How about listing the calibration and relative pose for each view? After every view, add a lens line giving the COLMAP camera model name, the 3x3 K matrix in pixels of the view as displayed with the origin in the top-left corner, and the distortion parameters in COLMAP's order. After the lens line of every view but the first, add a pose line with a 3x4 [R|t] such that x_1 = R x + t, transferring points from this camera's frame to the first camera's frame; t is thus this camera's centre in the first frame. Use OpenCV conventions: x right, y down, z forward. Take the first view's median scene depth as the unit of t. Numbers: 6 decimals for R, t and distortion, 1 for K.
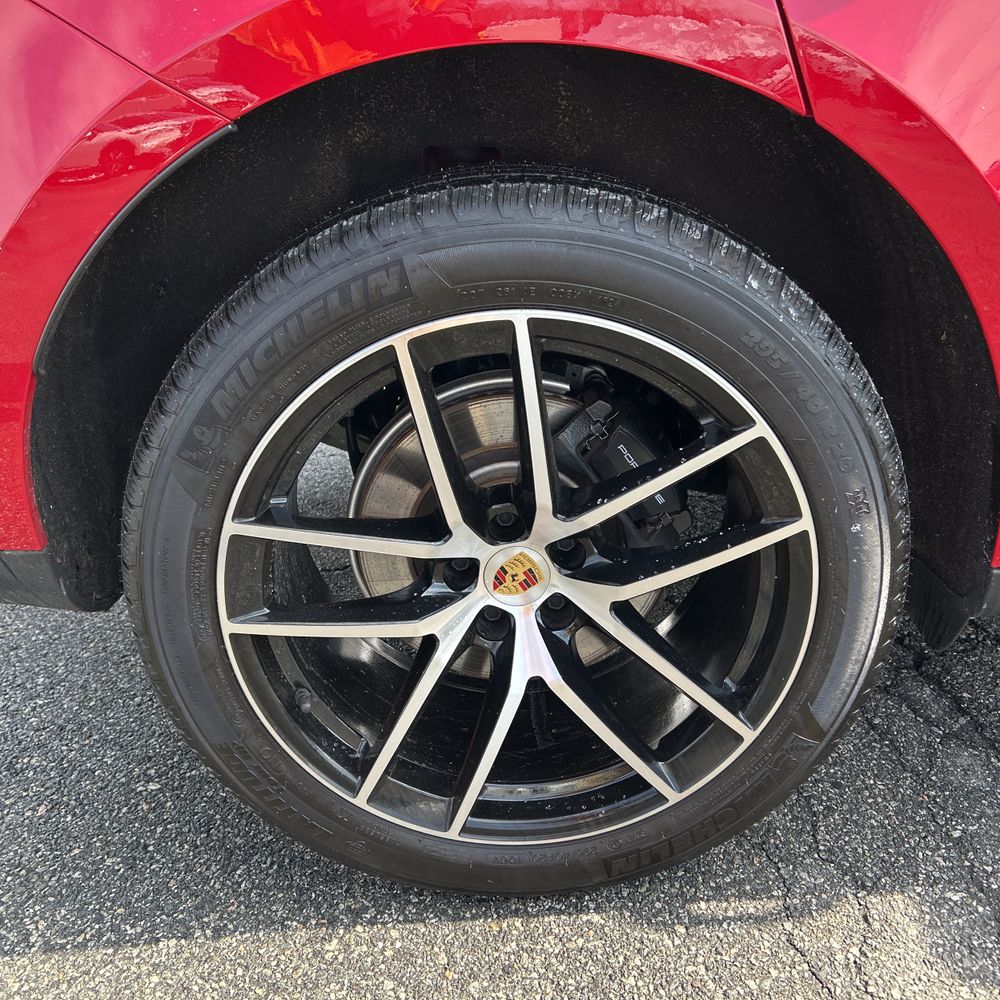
lens RADIAL K [[1003.0, 0, 495.9], [0, 1003.0, 493.6], [0, 0, 1]] dist [0.010581, 0.001353]
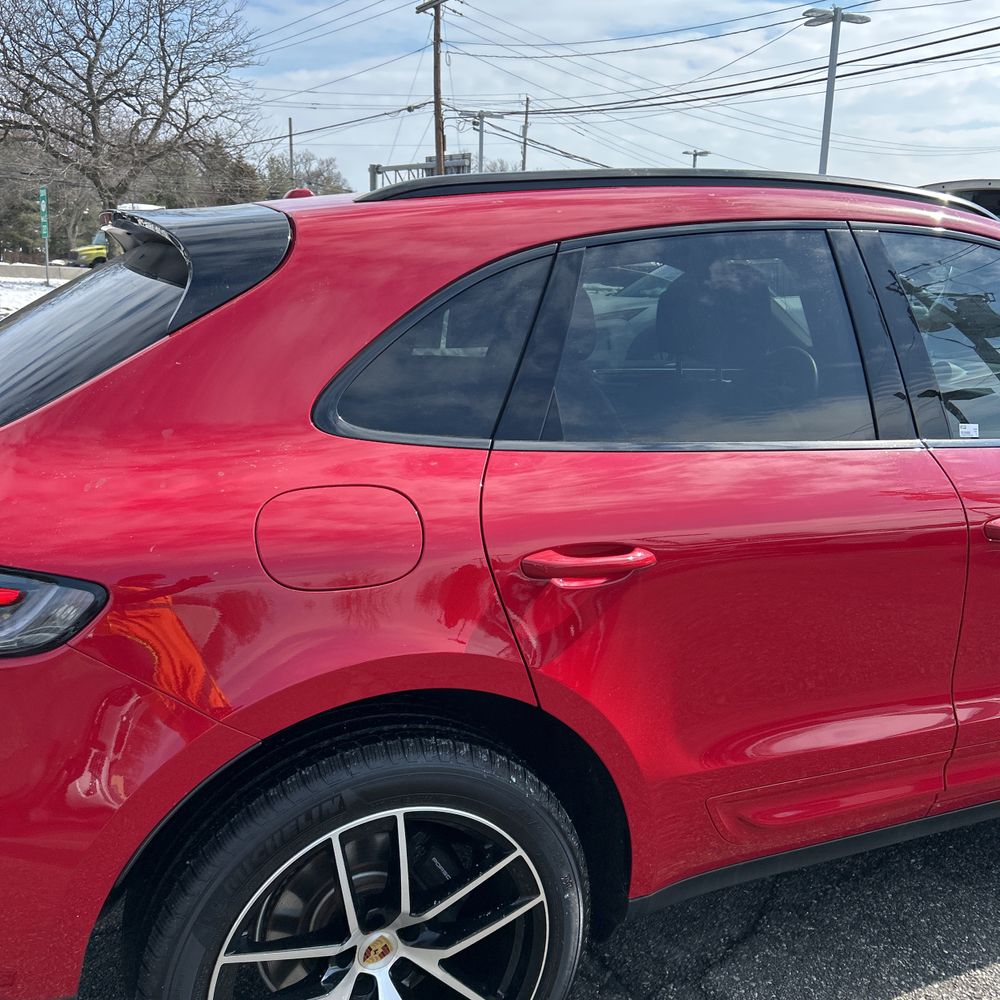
lens RADIAL K [[995.1, 0, 500.0], [0, 995.1, 500.0], [0, 0, 1]] dist [0.028962, -0.004694]
pose [[0.914004, -0.004455, 0.405681, -0.488394], [0.085571, 0.979561, -0.182038, -0.346581], [-0.396578, 0.201098, 0.895704, -0.738560]]
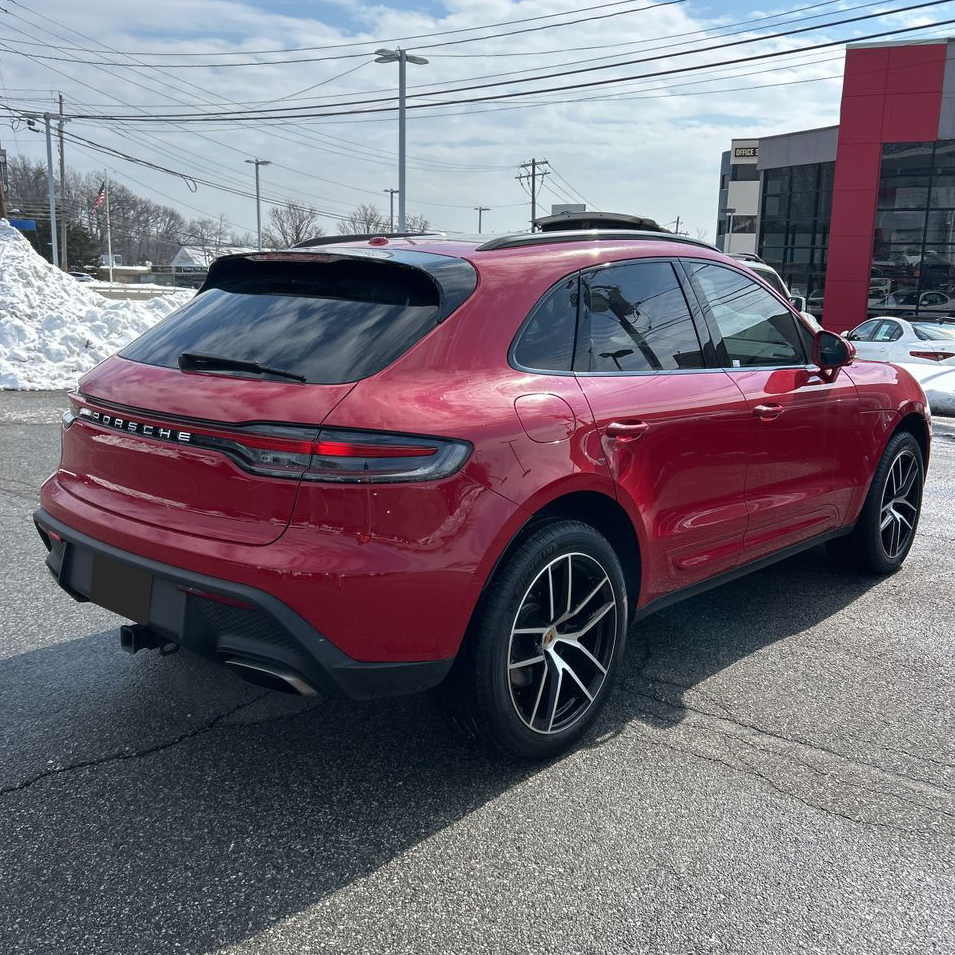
lens RADIAL K [[1004.9, 0, 476.4], [0, 1004.9, 443.8], [0, 0, 1]] dist [0.020068, 0.005916]
pose [[0.675826, -0.041829, 0.735873, -2.591291], [0.243980, 0.954800, -0.169798, -0.021437], [-0.695509, 0.294293, 0.655484, -1.160180]]
